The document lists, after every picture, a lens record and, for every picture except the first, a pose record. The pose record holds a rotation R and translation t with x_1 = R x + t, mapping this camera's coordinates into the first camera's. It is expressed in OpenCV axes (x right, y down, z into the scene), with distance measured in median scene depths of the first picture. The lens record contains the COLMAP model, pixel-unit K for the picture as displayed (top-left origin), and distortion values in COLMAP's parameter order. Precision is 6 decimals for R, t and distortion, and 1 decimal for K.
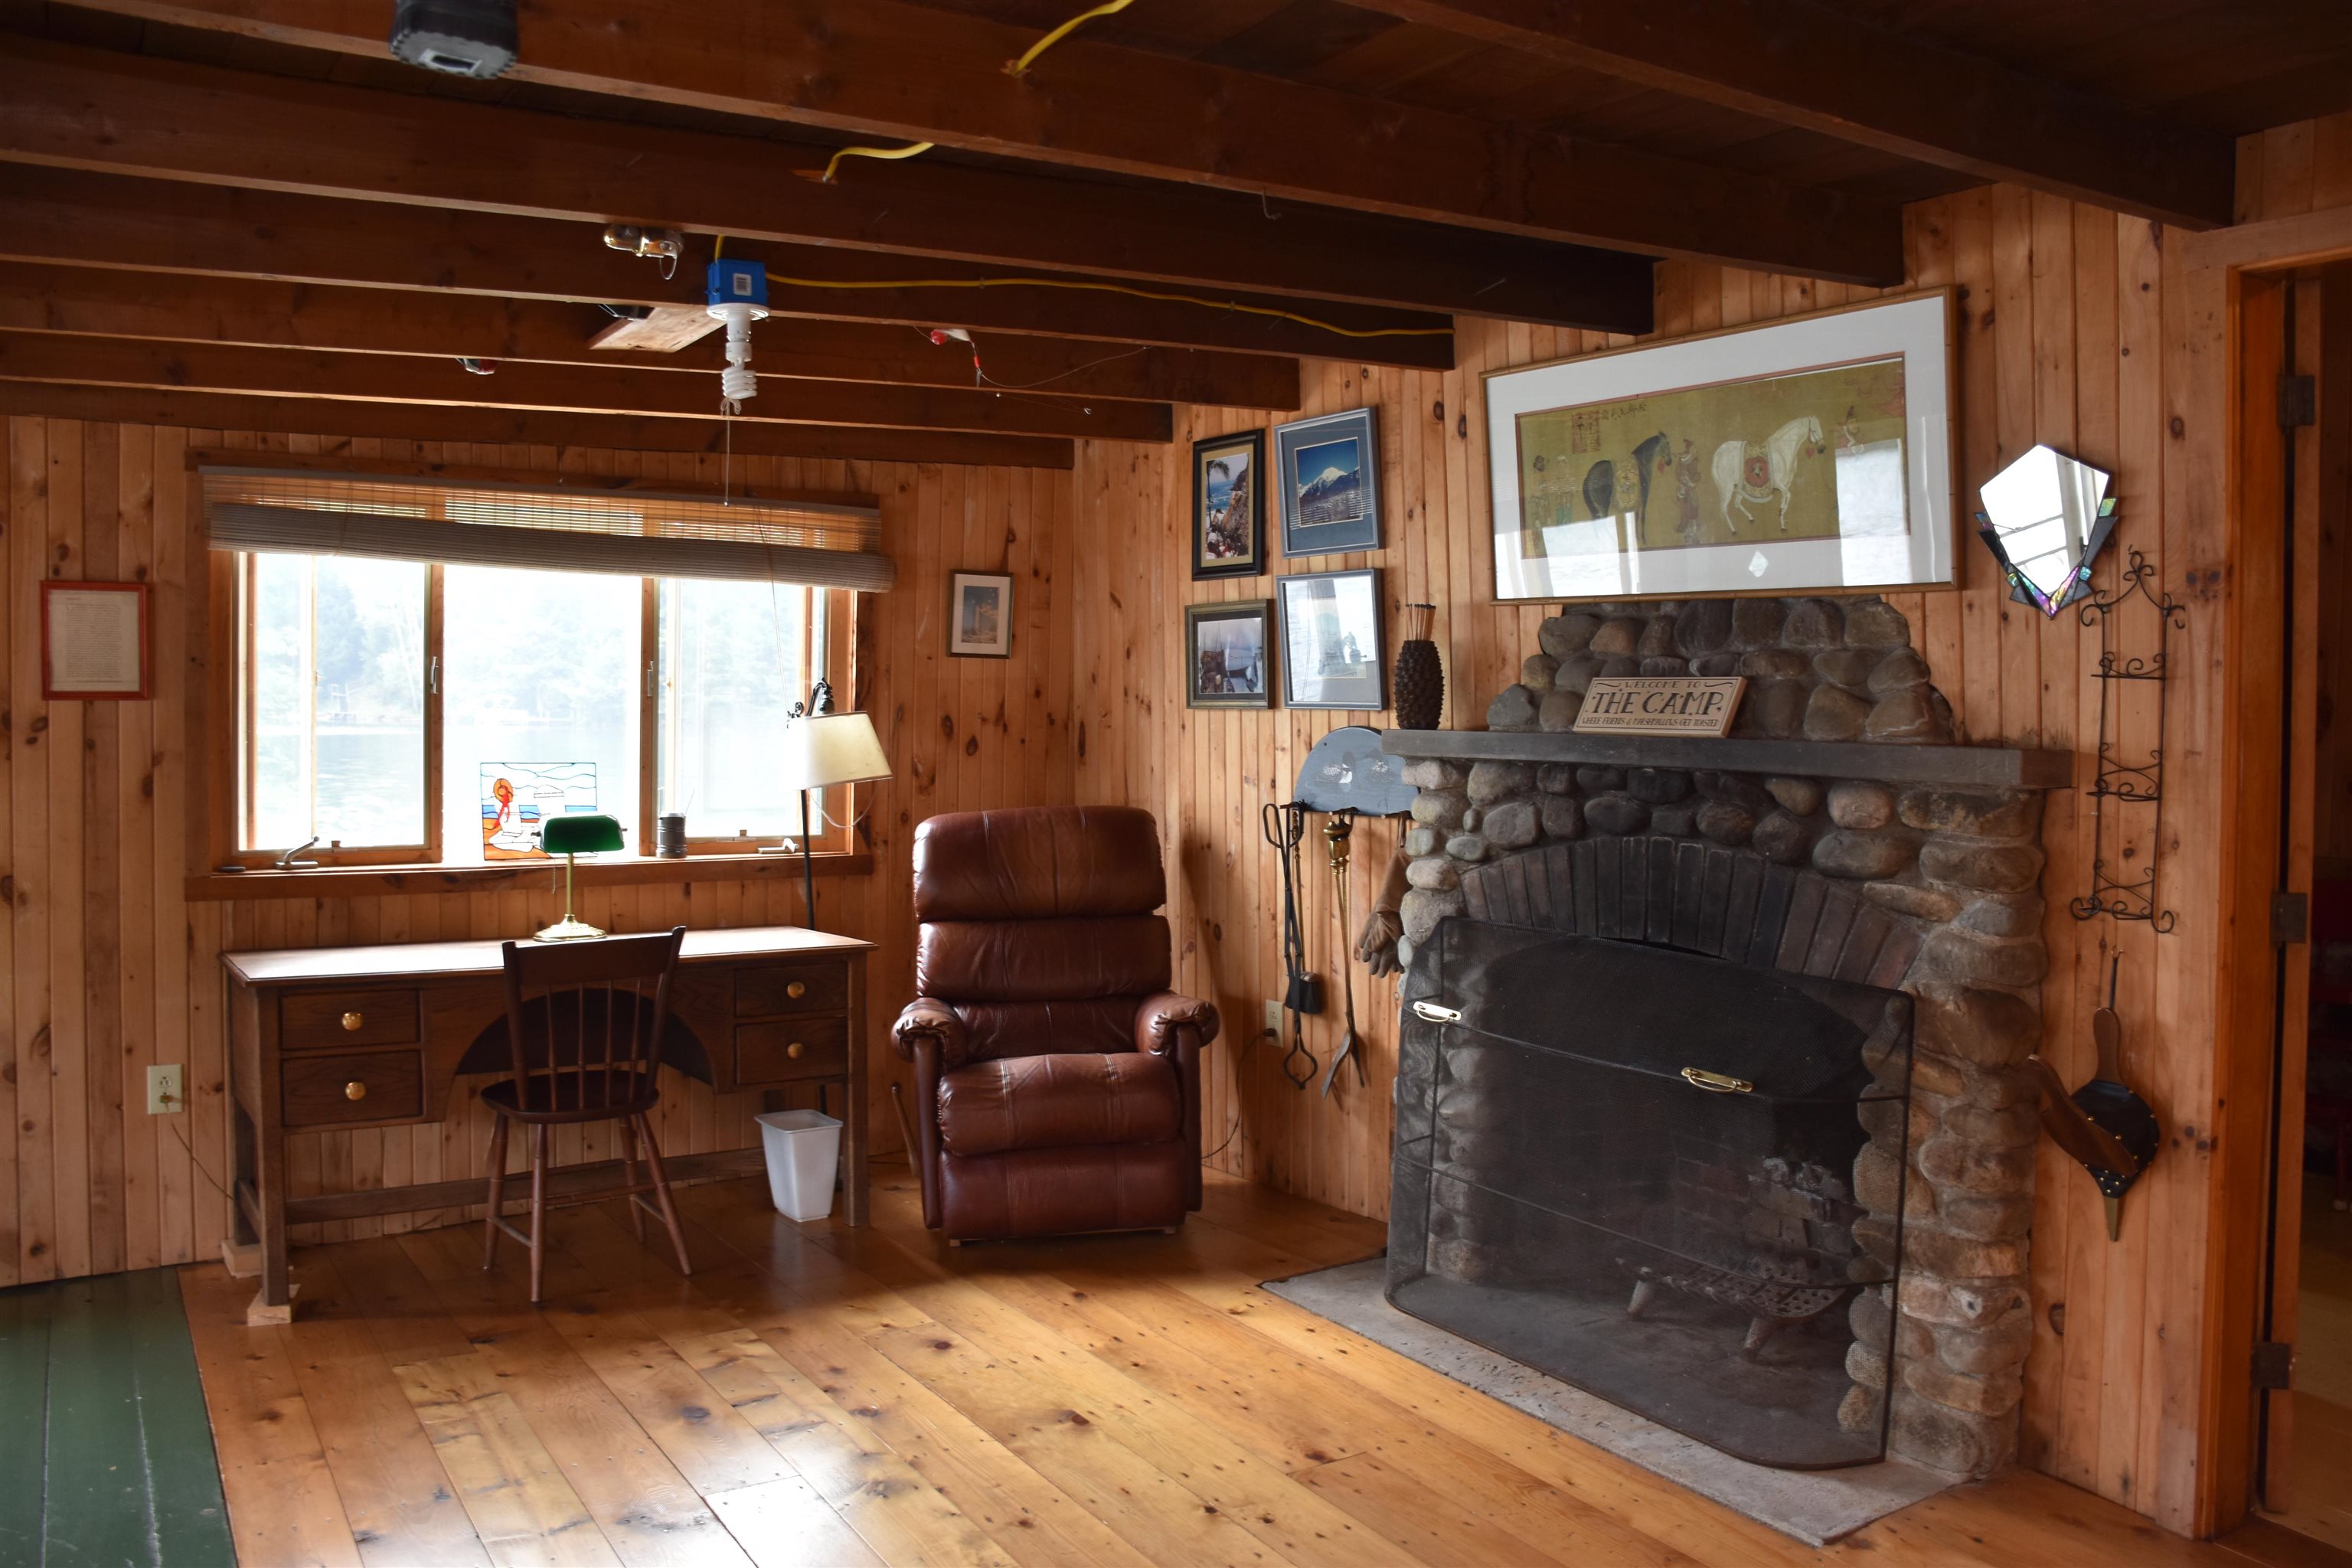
lens RADIAL K [[1831.4, 0, 1193.8], [0, 1831.4, 786.6], [0, 0, 1]] dist [-0.154799, 0.110615]
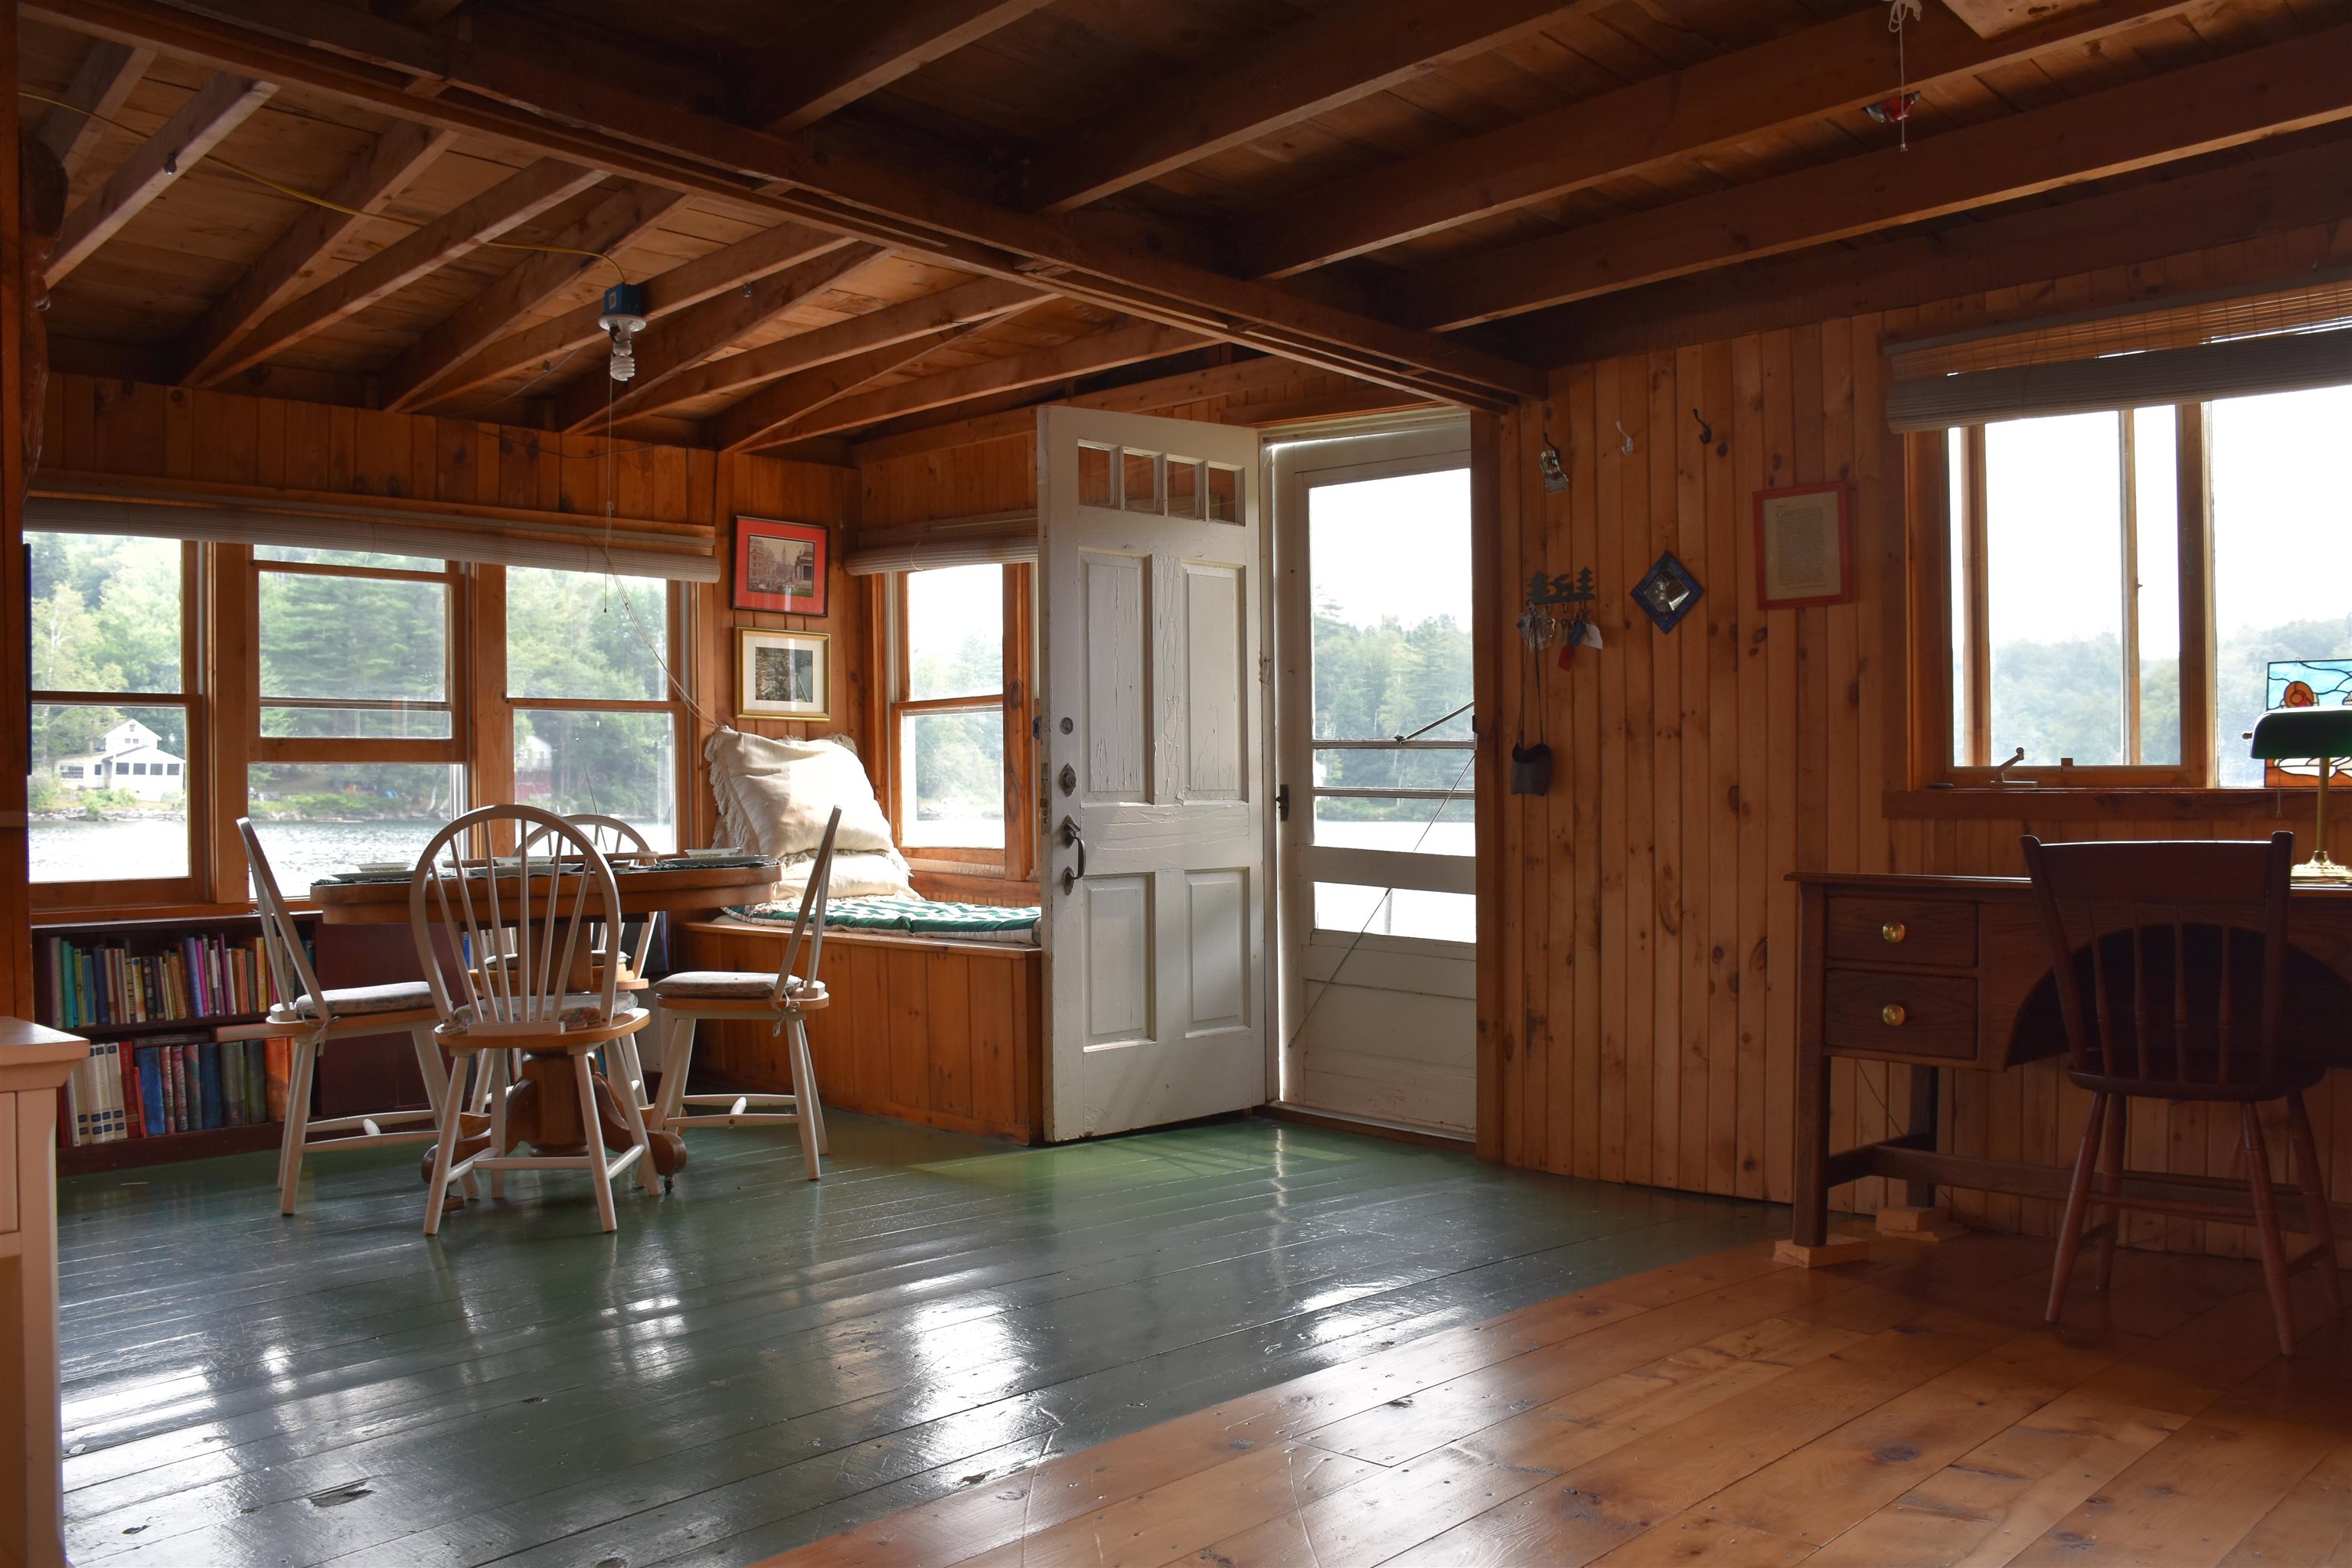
lens RADIAL K [[1831.4, 0, 1193.8], [0, 1831.4, 786.6], [0, 0, 1]] dist [-0.154799, 0.110615]
pose [[0.215106, -0.029928, -0.976132, 0.276398], [-0.044205, 0.998207, -0.040346, 0.106900], [0.975590, 0.051829, 0.213398, 0.464203]]
